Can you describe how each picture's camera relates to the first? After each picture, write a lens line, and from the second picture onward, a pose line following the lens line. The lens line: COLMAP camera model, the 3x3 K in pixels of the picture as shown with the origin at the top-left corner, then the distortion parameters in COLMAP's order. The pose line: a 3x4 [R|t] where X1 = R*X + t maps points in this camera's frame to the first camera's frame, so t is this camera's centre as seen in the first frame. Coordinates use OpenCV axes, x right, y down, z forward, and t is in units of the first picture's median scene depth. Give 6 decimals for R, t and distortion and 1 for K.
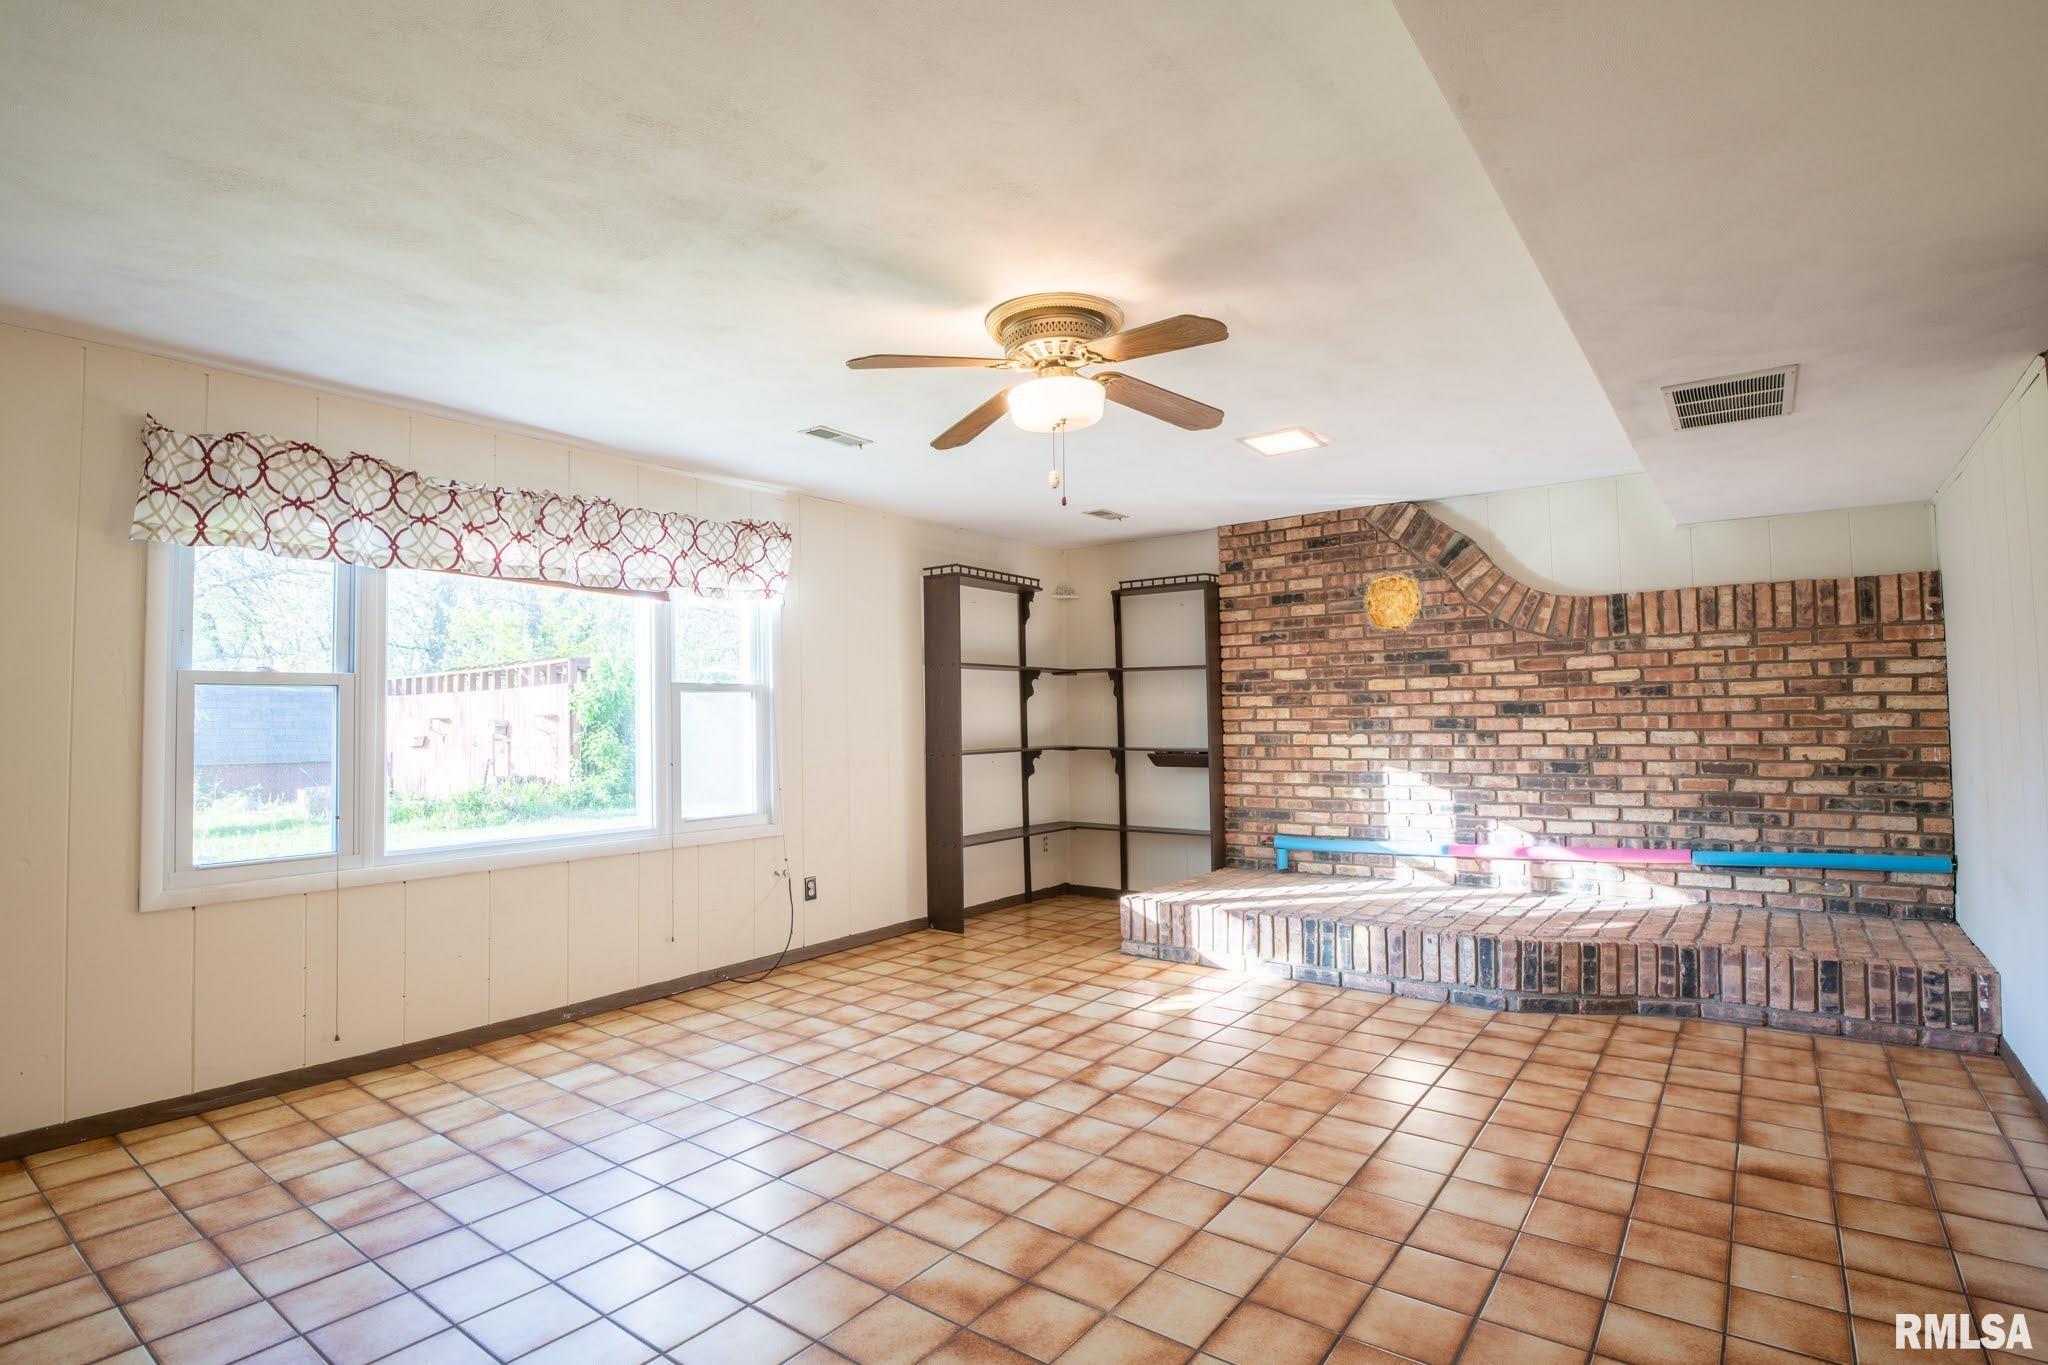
lens RADIAL K [[1014.3, 0, 1018.8], [0, 1014.3, 691.7], [0, 0, 1]] dist [-0.024718, -0.002481]
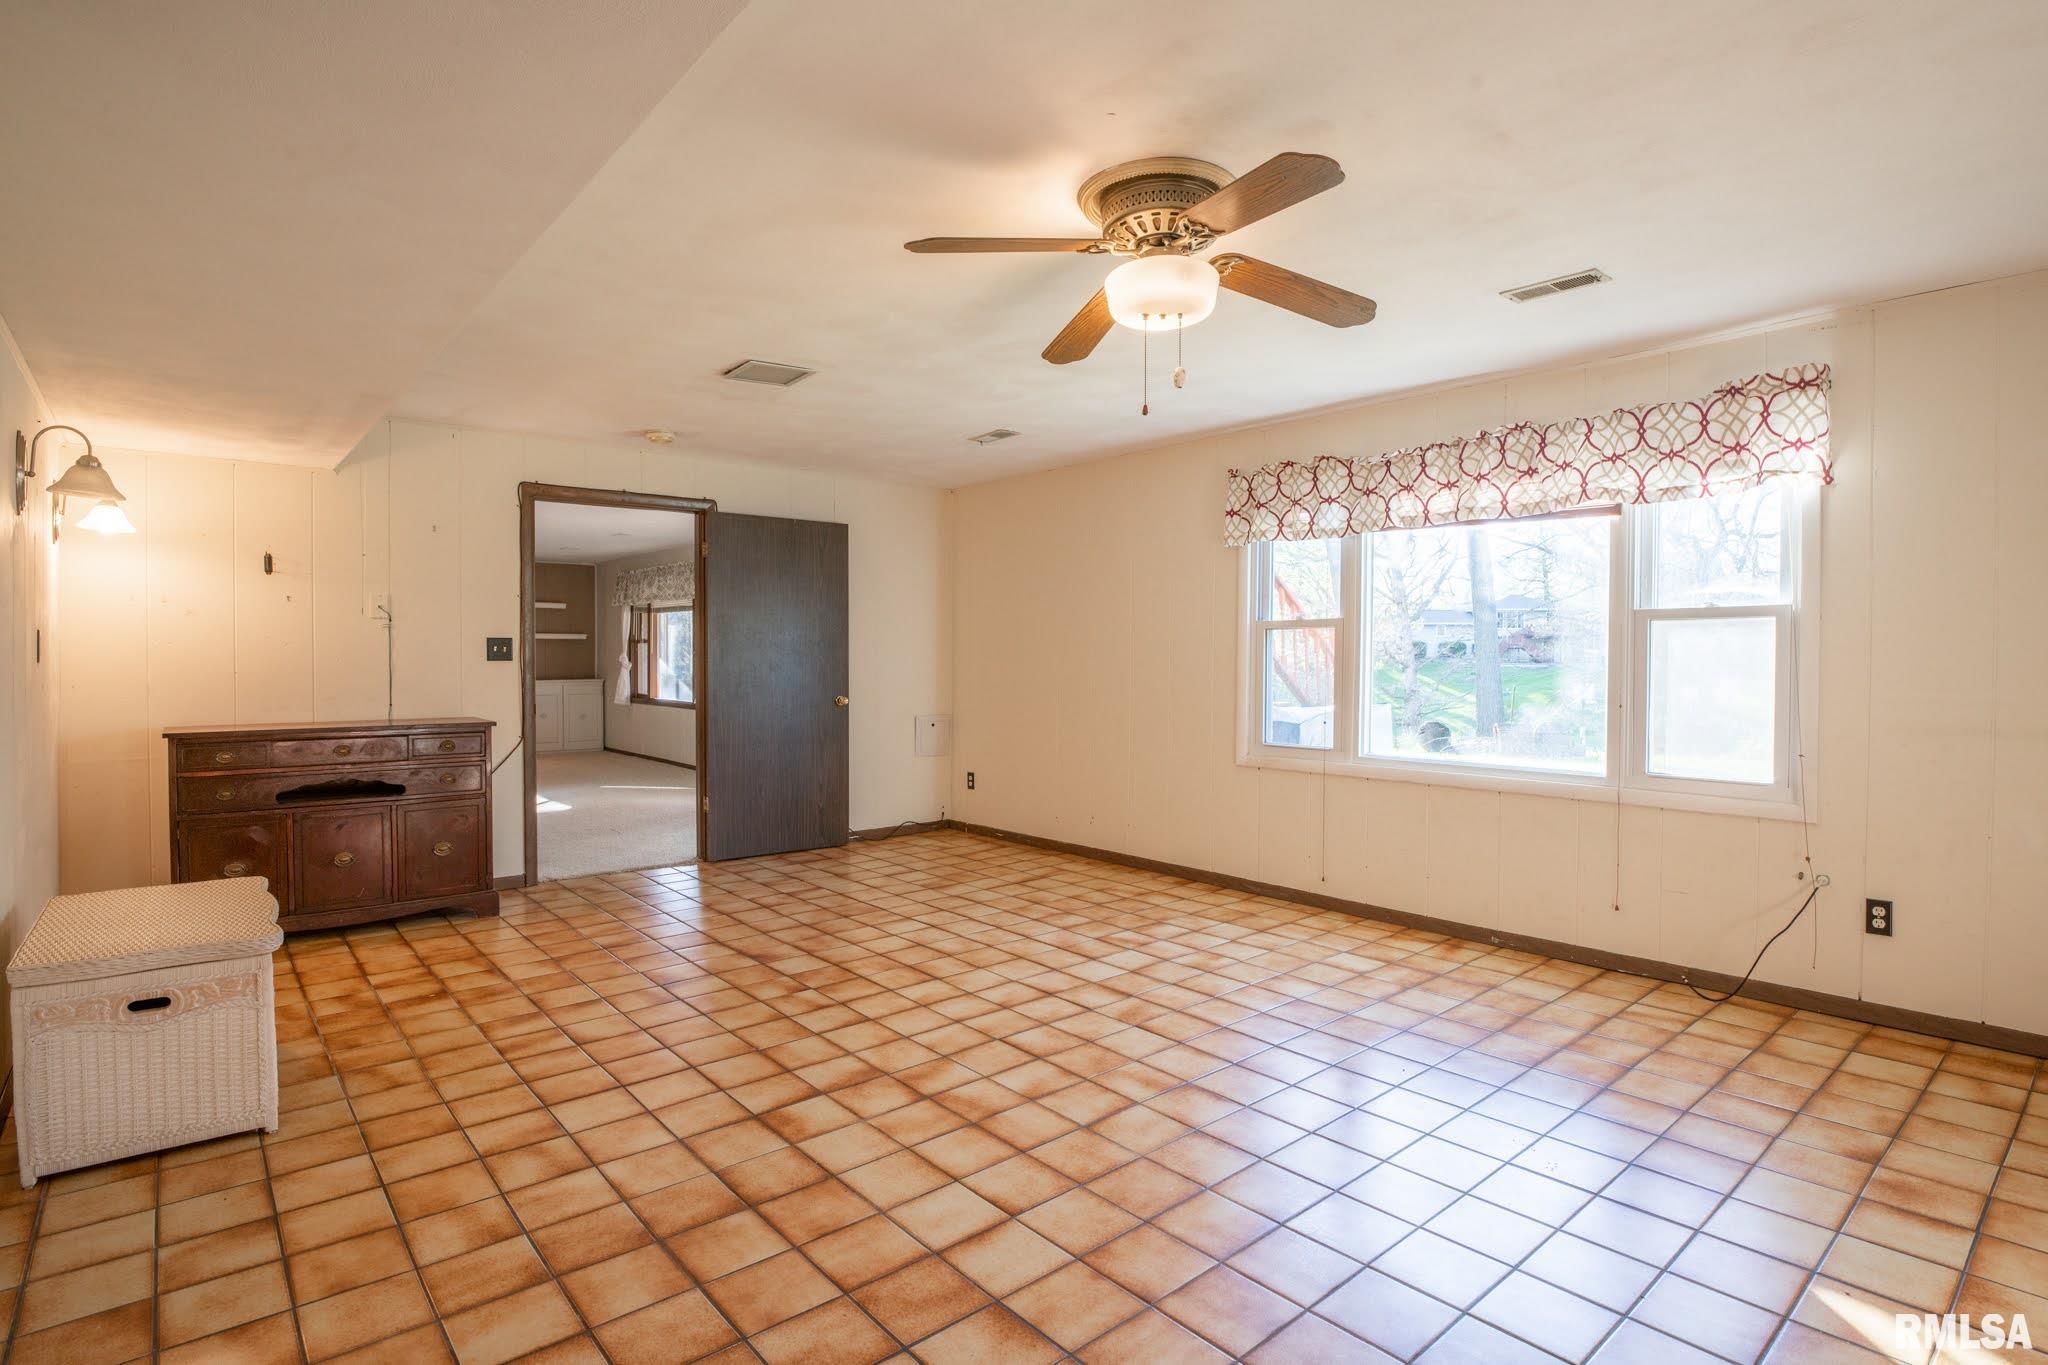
lens RADIAL K [[1014.3, 0, 1031.0], [0, 1014.3, 677.6], [0, 0, 1]] dist [-0.024718, -0.002481]
pose [[-0.217540, 0.031754, -0.975535, 0.733594], [0.027180, 0.999280, 0.026466, 0.014852], [0.975673, -0.020758, -0.218247, 0.860501]]
